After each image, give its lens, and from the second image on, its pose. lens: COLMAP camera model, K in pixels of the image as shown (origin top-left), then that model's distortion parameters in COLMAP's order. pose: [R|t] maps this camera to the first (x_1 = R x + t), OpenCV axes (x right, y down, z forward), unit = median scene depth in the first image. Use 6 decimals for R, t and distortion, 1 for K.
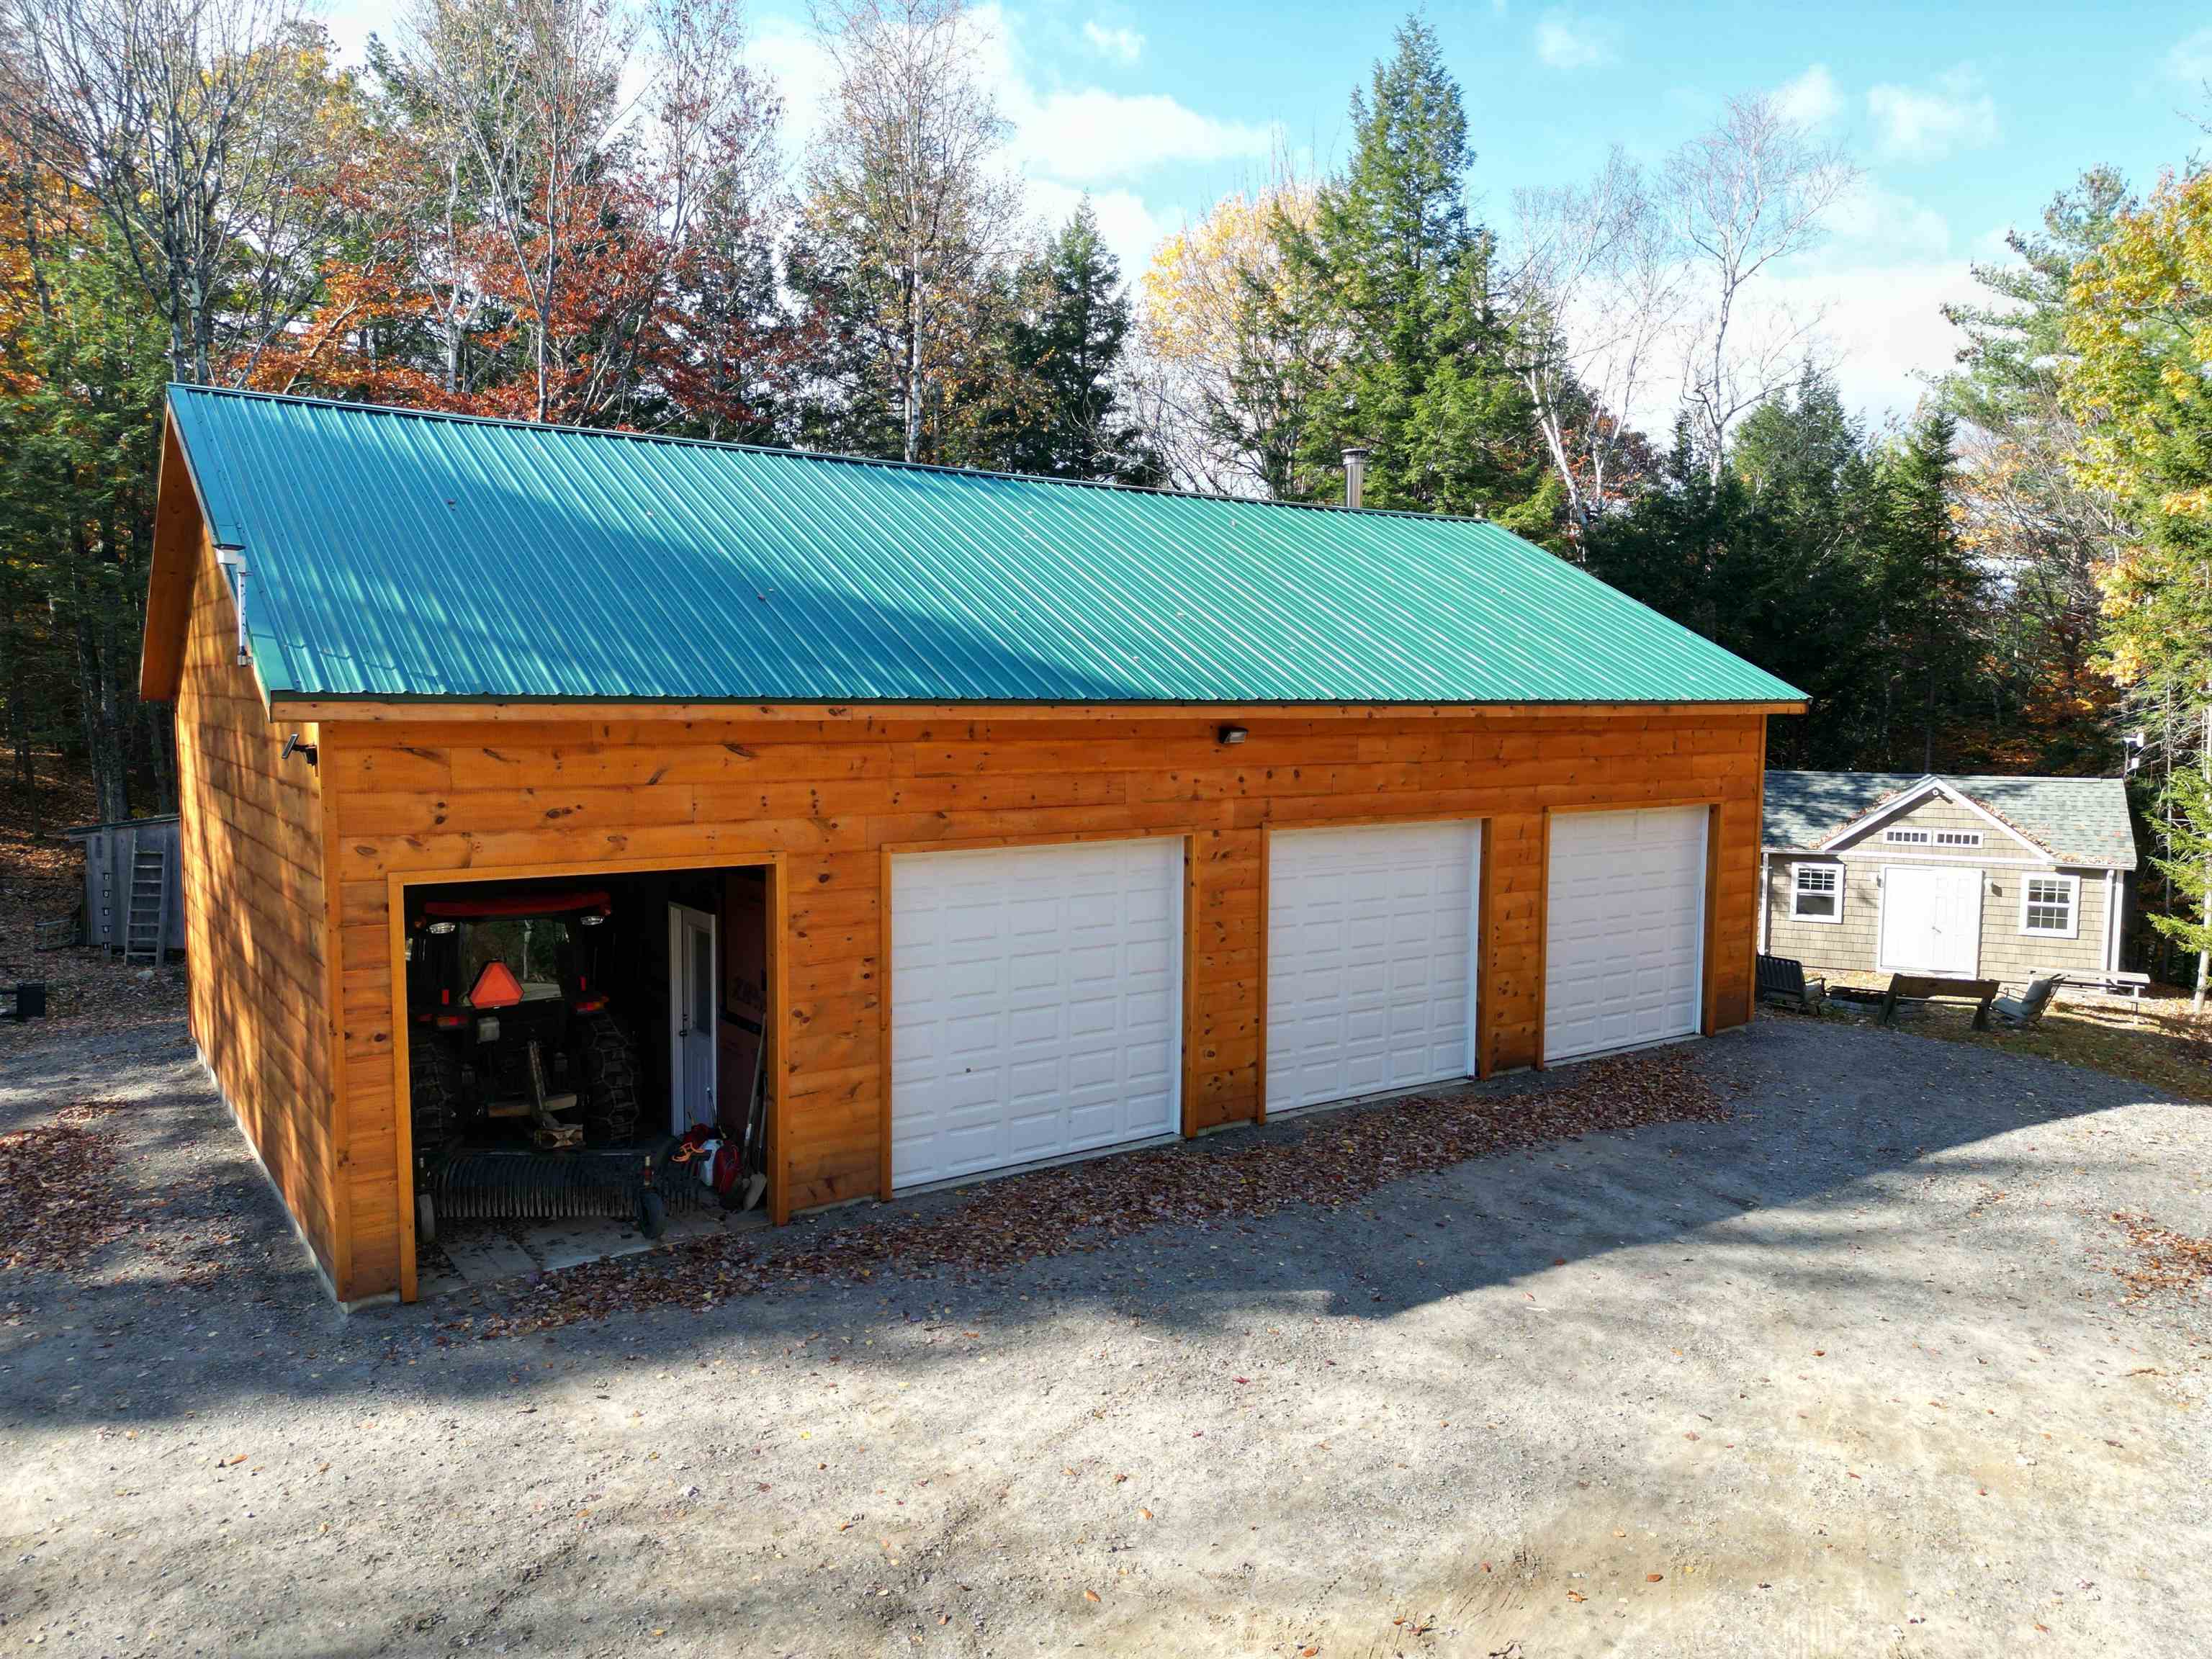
lens RADIAL K [[1522.5, 0, 1106.0], [0, 1522.5, 829.5], [0, 0, 1]] dist [0.112393, -0.123235]
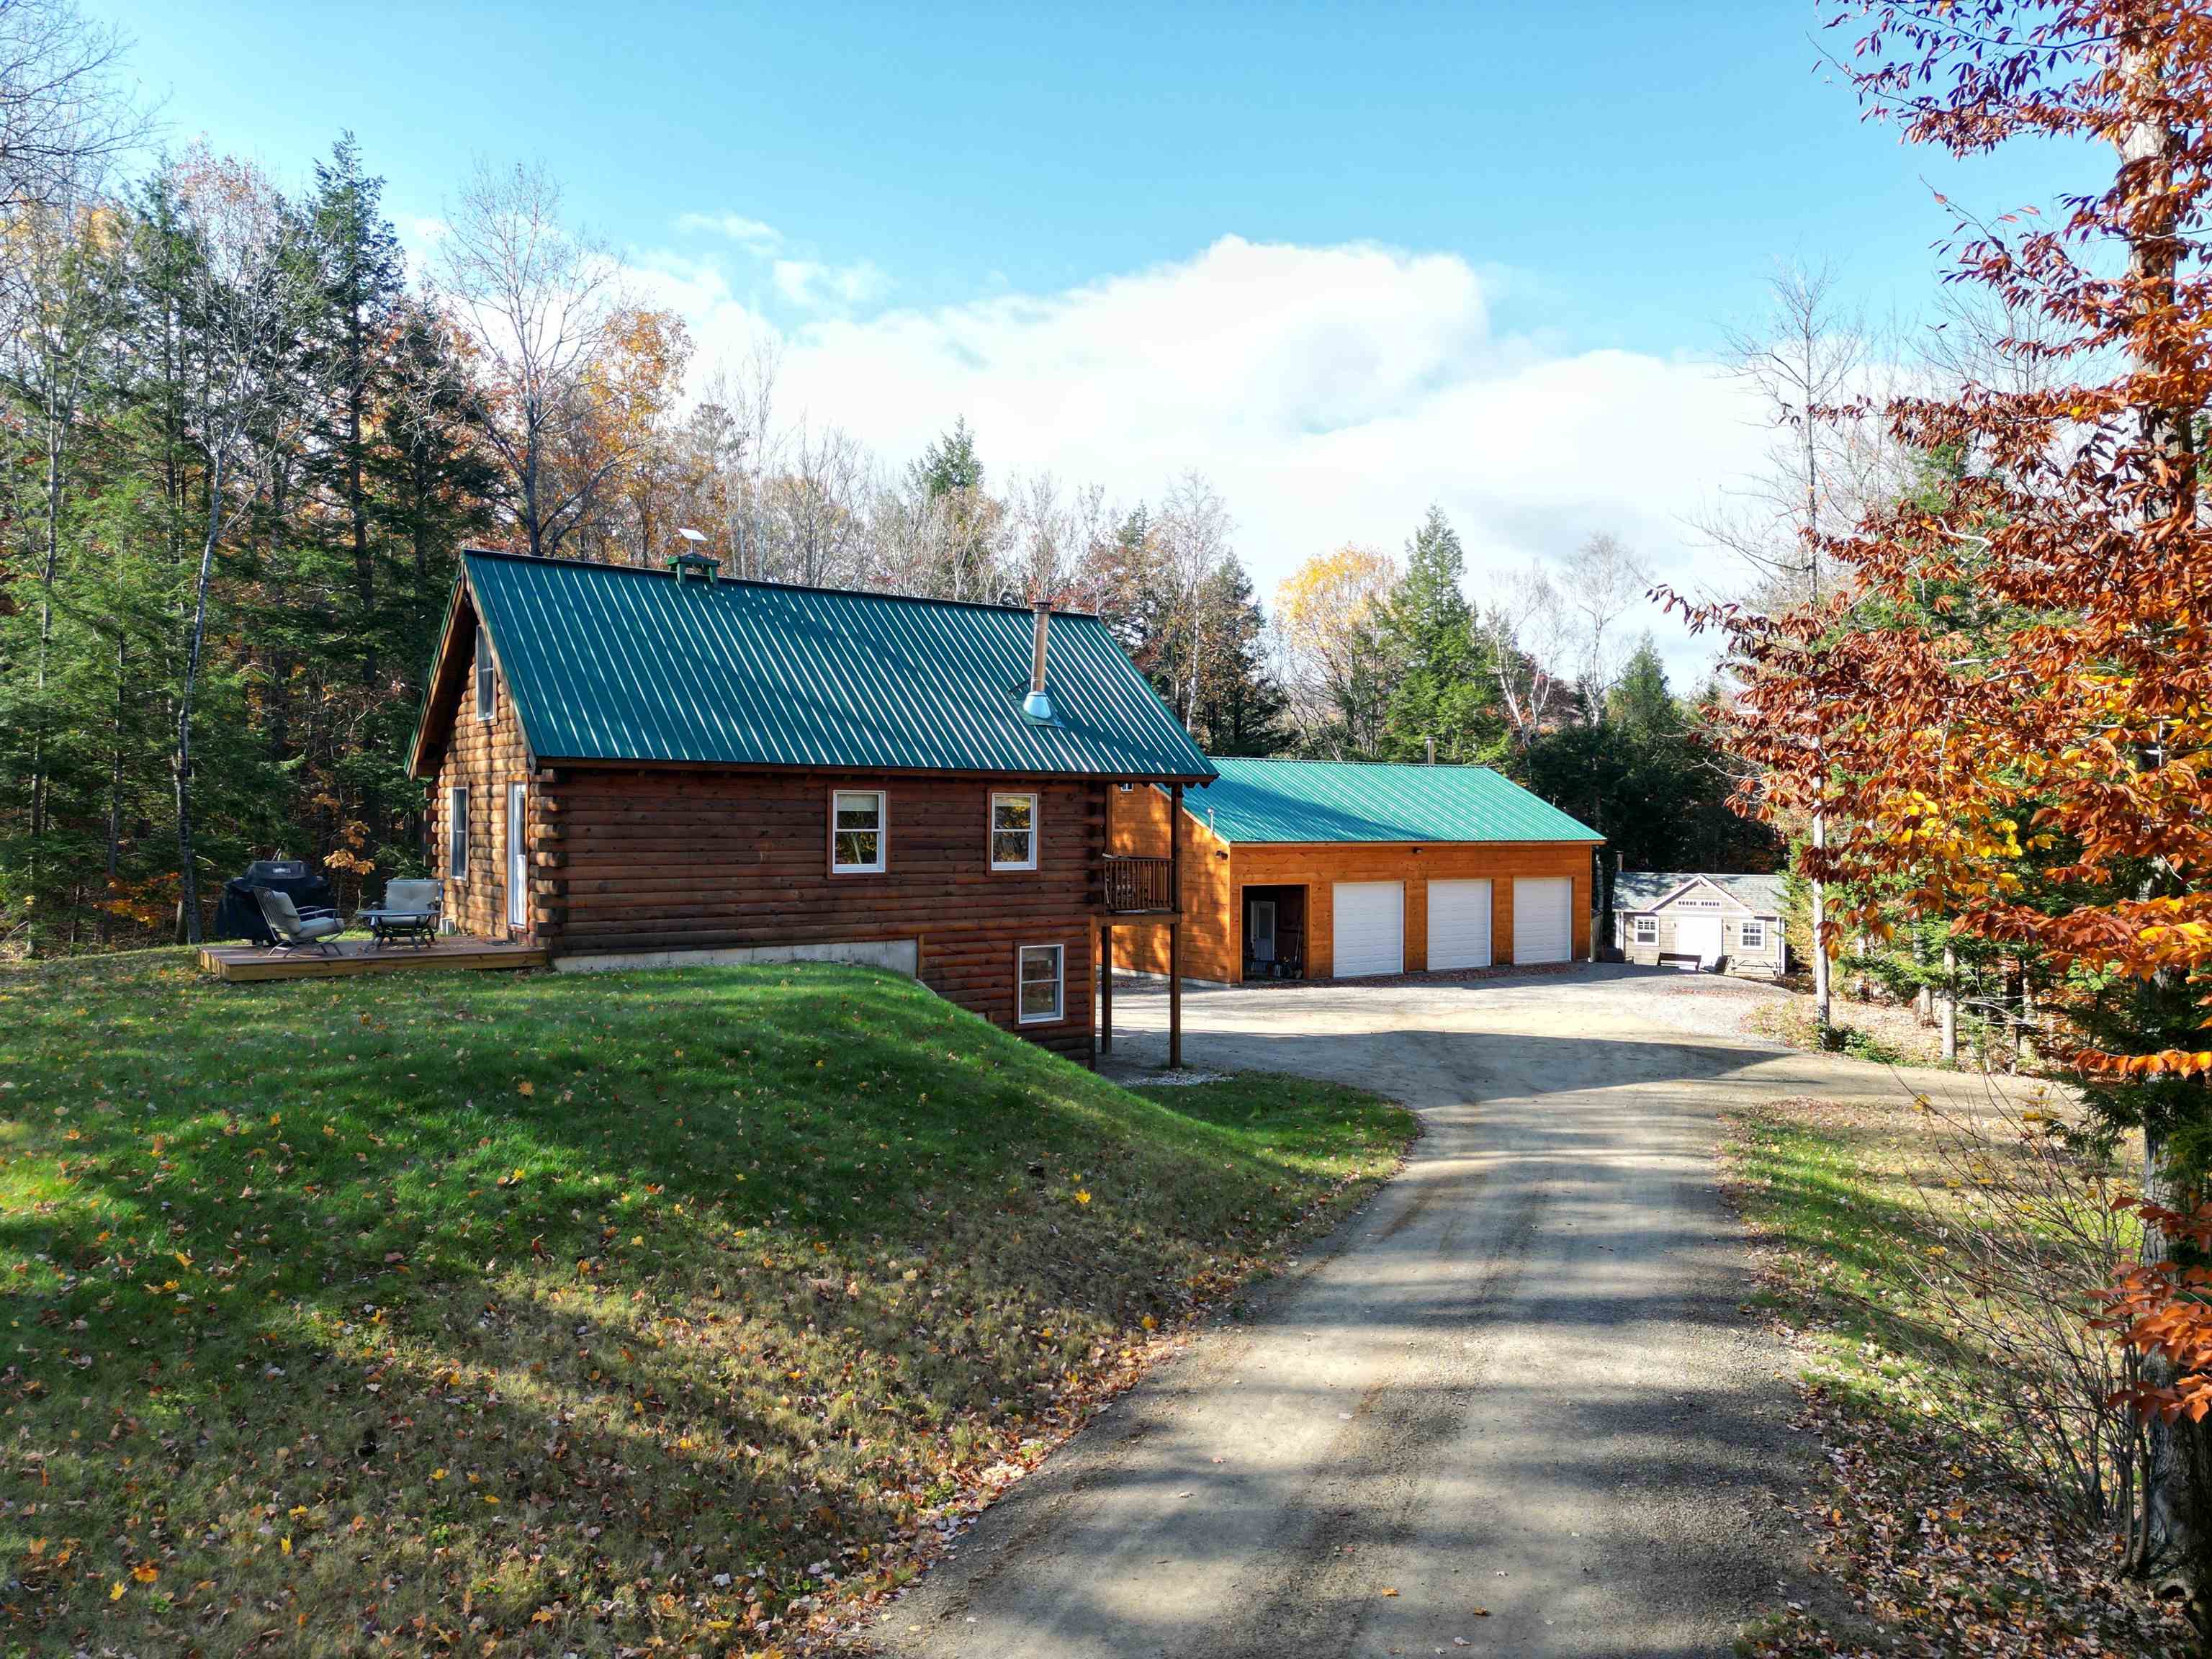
lens RADIAL K [[1522.5, 0, 1106.0], [0, 1522.5, 829.5], [0, 0, 1]] dist [0.112393, -0.123235]
pose [[0.999803, -0.005054, 0.019190, -0.292994], [0.006696, 0.996227, -0.086530, 0.077900], [-0.018680, 0.086641, 0.996064, -1.025387]]
